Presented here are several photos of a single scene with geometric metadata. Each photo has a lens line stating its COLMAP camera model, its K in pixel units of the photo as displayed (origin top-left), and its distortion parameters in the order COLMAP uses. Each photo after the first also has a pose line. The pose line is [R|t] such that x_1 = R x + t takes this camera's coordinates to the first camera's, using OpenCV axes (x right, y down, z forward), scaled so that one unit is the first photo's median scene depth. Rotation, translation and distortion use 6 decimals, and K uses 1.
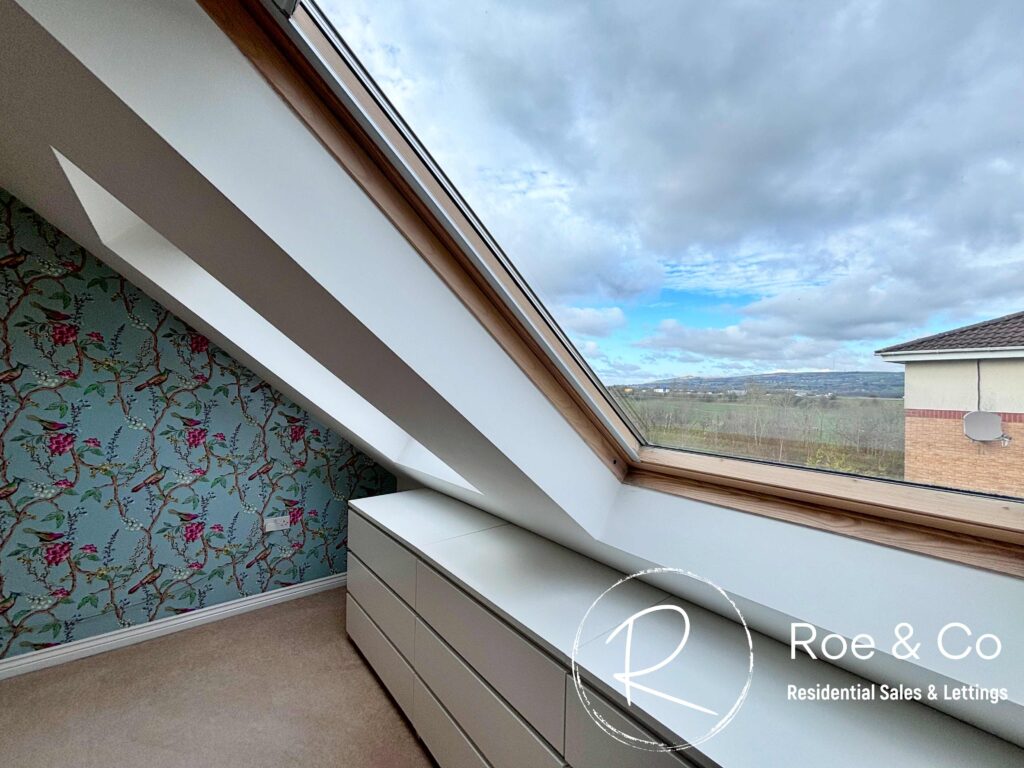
lens RADIAL K [[412.7, 0, 511.1], [0, 412.7, 381.2], [0, 0, 1]] dist [-0.002898, 0.001771]
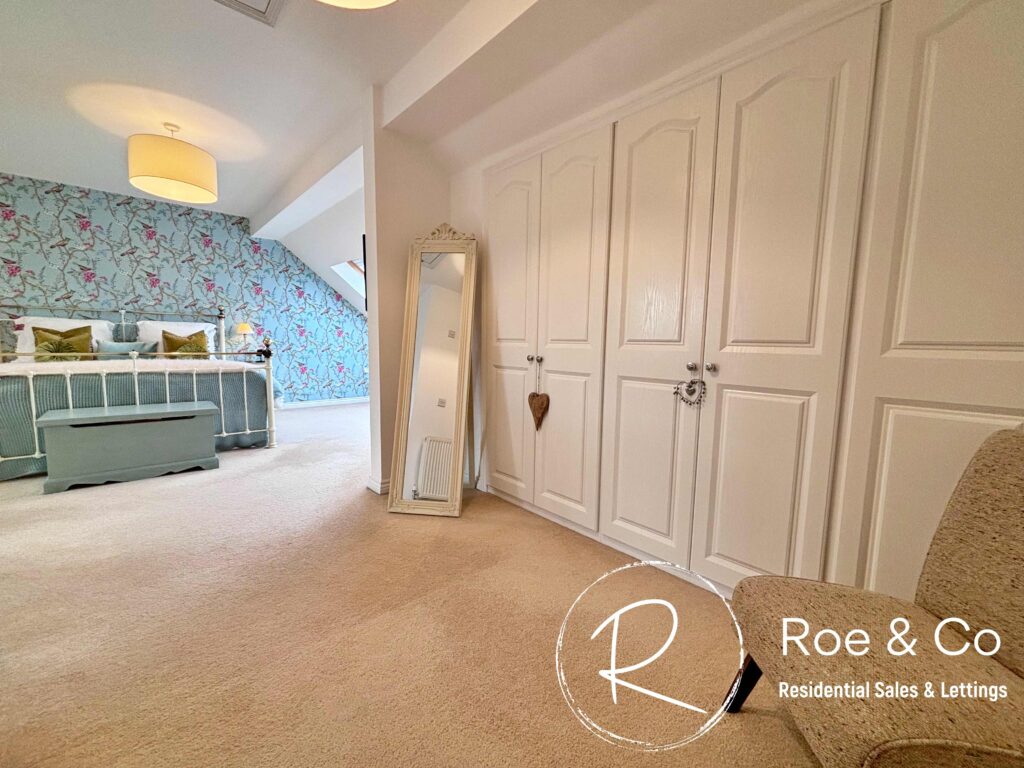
lens RADIAL K [[412.7, 0, 509.1], [0, 412.7, 384.6], [0, 0, 1]] dist [-0.002898, 0.001771]
pose [[0.998347, -0.011688, 0.056265, 0.162870], [0.004850, 0.992742, 0.120168, 0.143336], [-0.057261, -0.119697, 0.991158, -1.662315]]
